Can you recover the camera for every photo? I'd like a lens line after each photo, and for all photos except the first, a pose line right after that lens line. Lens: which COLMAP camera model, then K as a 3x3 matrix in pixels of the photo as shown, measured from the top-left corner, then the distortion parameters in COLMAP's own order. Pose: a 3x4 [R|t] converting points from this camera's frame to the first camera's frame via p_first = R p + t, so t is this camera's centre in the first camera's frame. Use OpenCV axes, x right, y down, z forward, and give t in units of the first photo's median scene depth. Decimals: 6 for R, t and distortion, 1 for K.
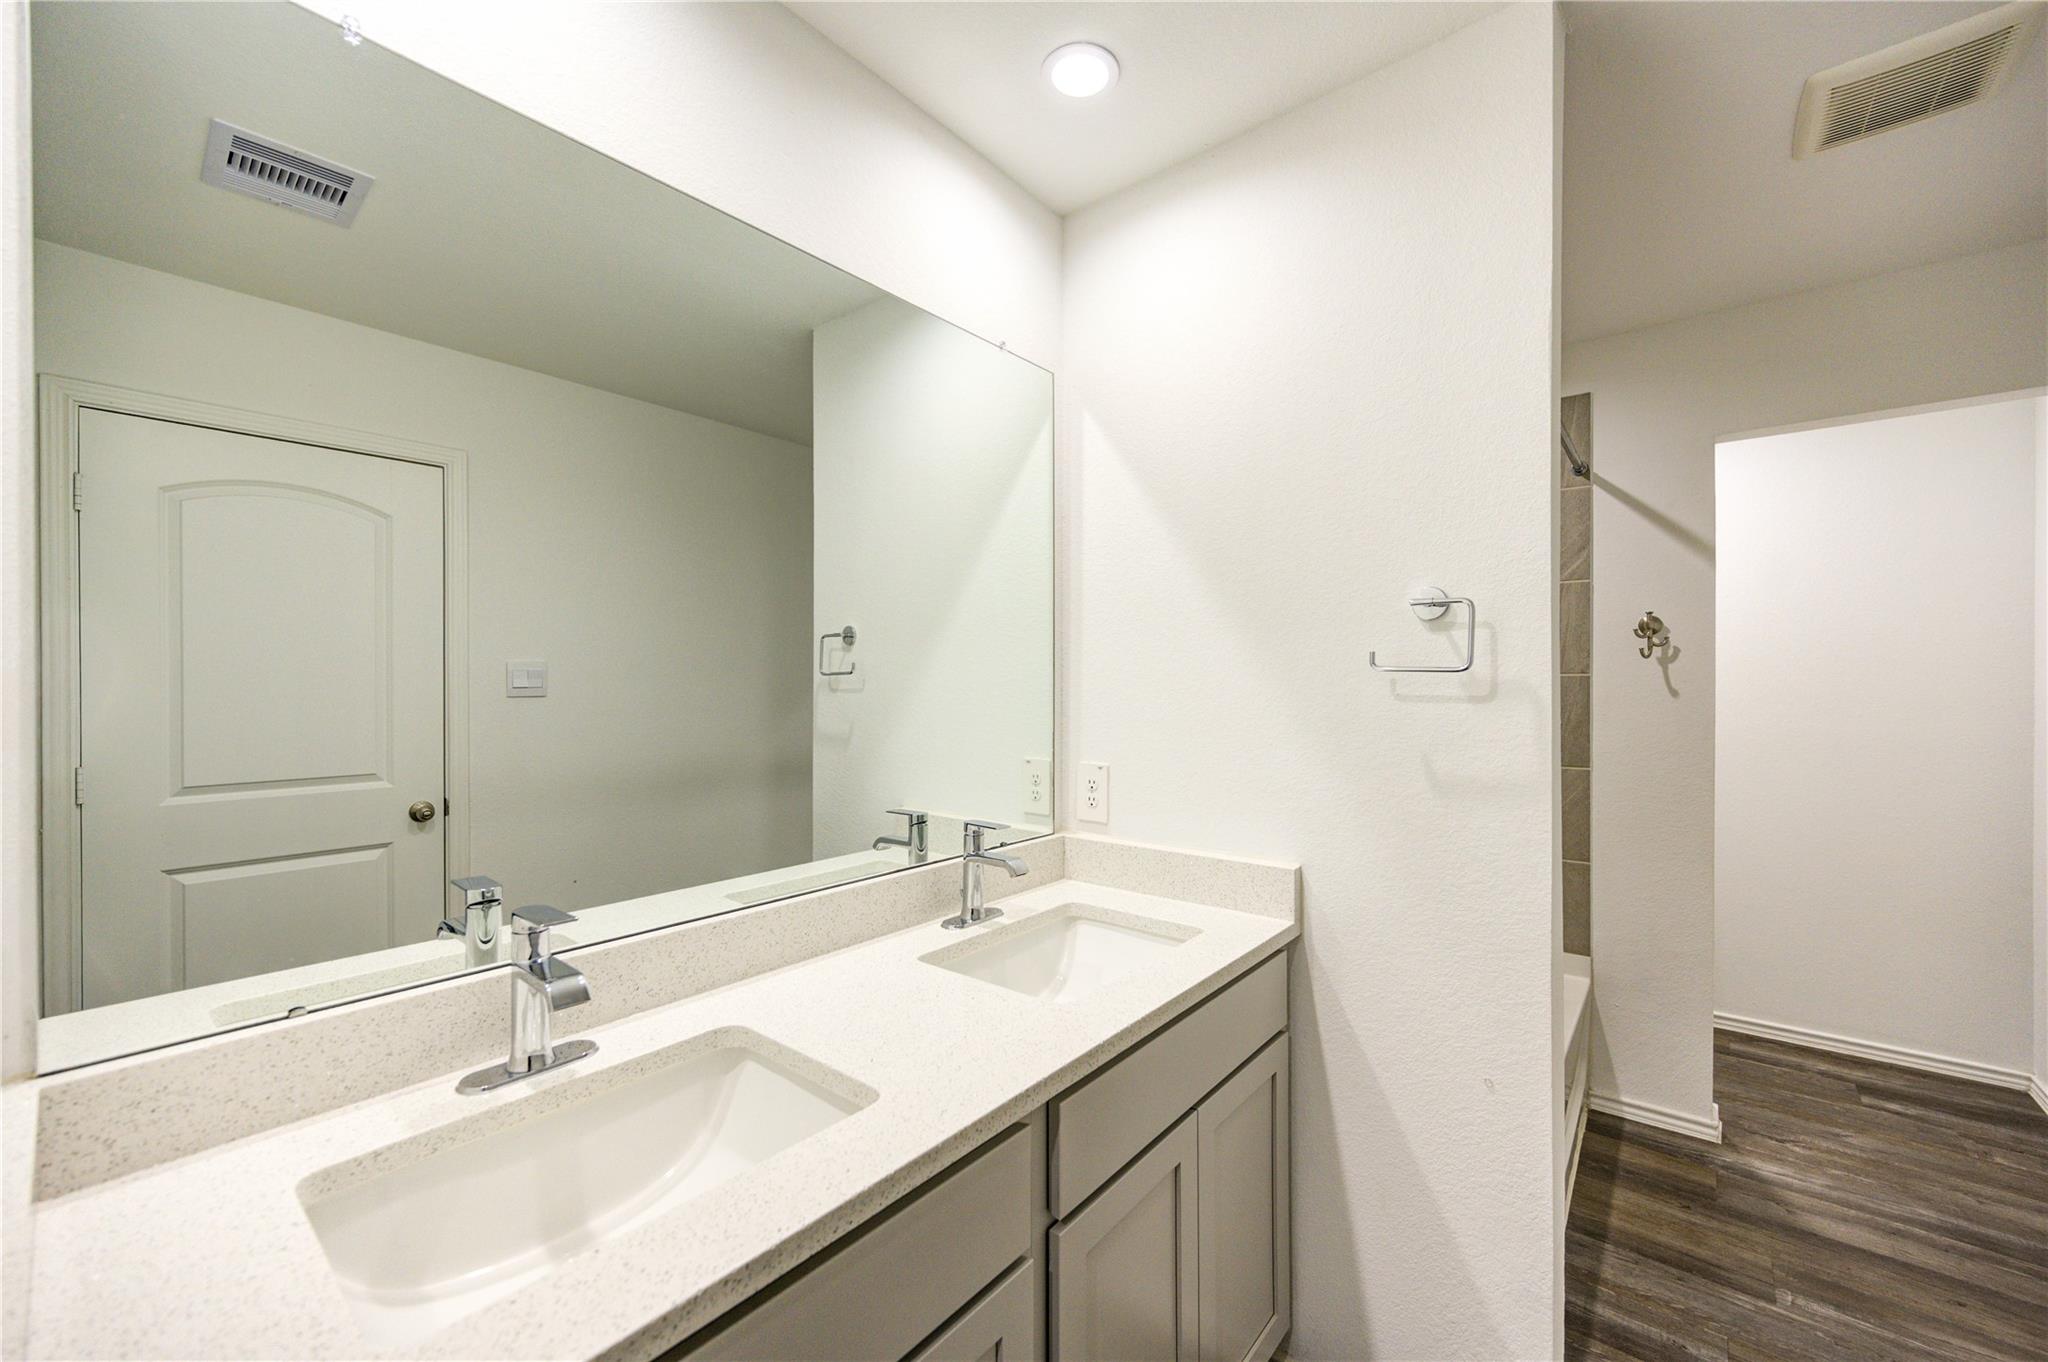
lens RADIAL K [[802.1, 0, 1032.1], [0, 802.1, 688.0], [0, 0, 1]] dist [0.000208, 0.000352]
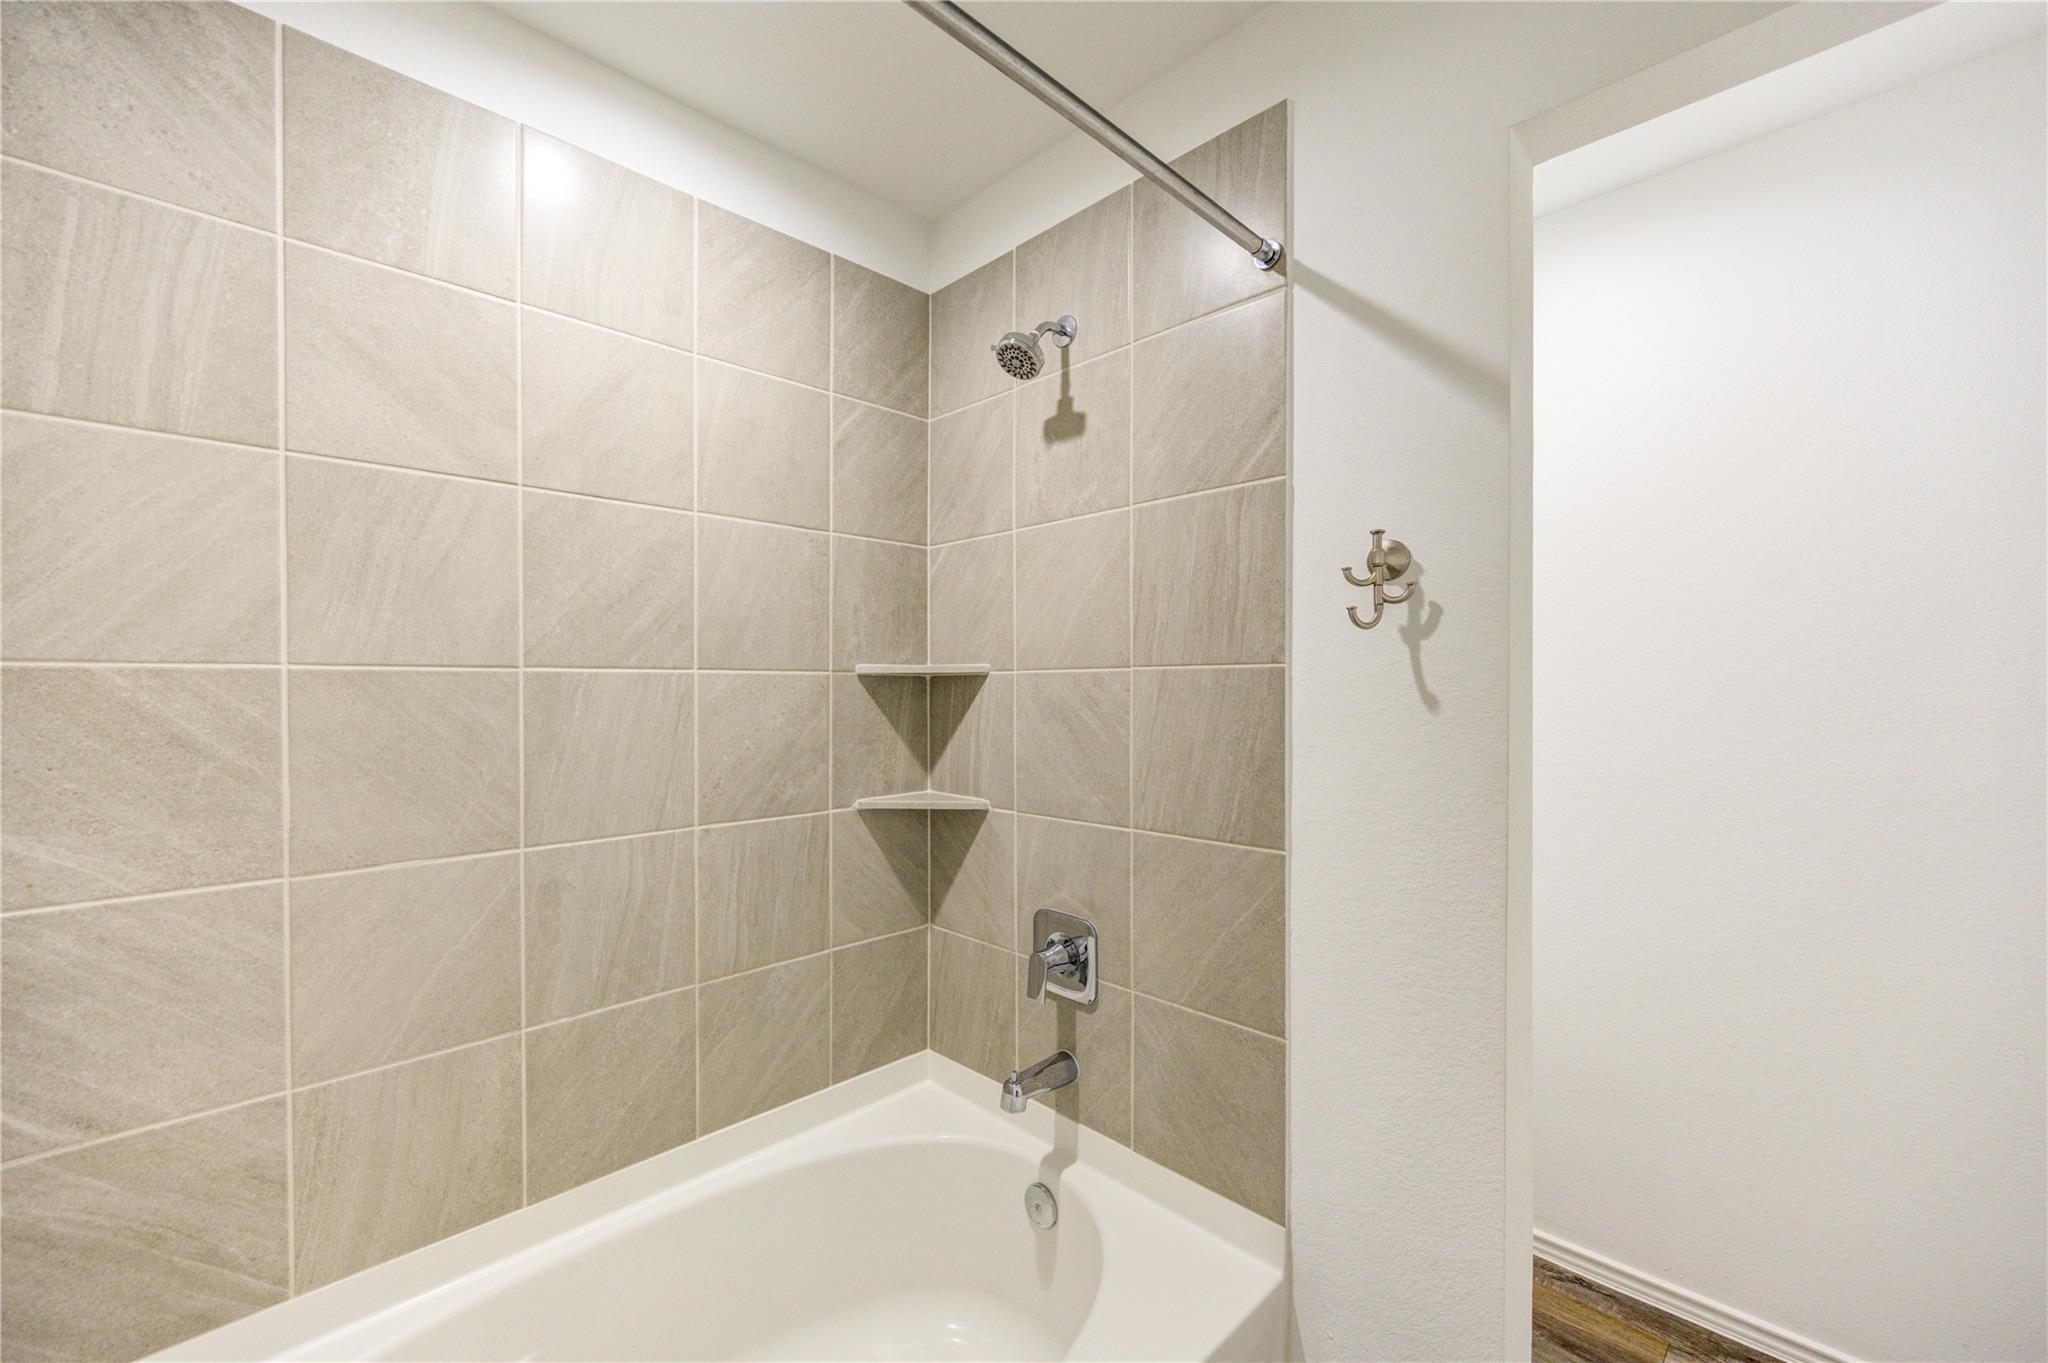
lens RADIAL K [[819.5, 0, 978.7], [0, 819.5, 692.5], [0, 0, 1]] dist [0.000742, -0.000379]
pose [[0.990963, 0.000510, -0.134137, 0.597806], [-0.000393, 1.000000, 0.000896, 0.000255], [0.134138, -0.000835, 0.990962, 0.485501]]
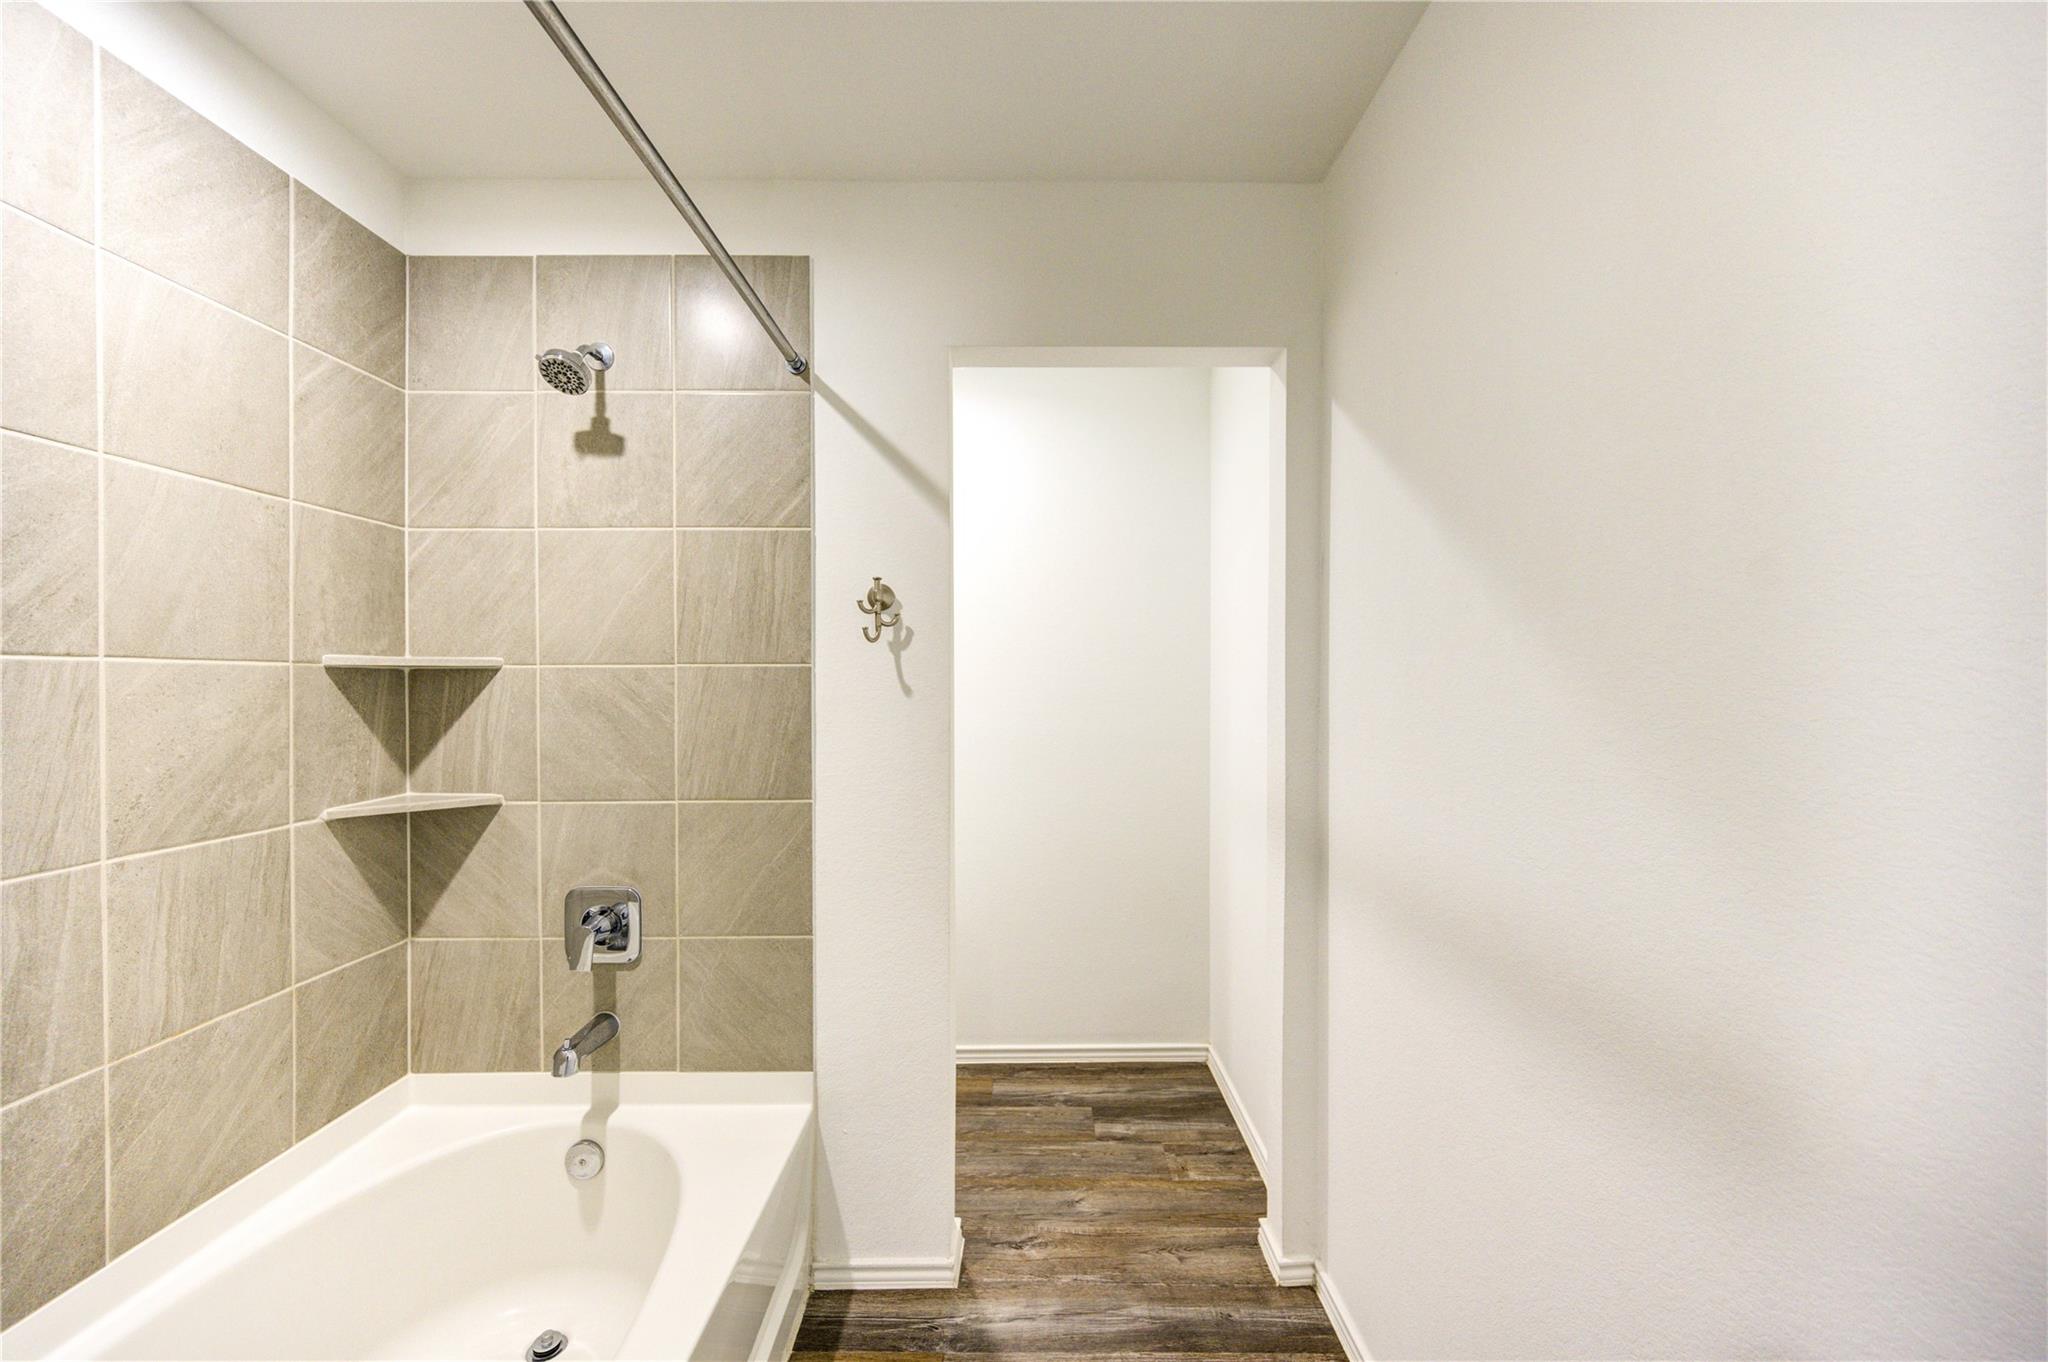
lens RADIAL K [[795.7, 0, 1031.8], [0, 795.7, 686.7], [0, 0, 1]] dist [0.002278, -0.000575]
pose [[0.767817, -0.003411, 0.640660, 0.417531], [0.003981, 0.999992, 0.000553, 0.002681], [-0.640657, 0.002125, 0.767825, 0.364040]]
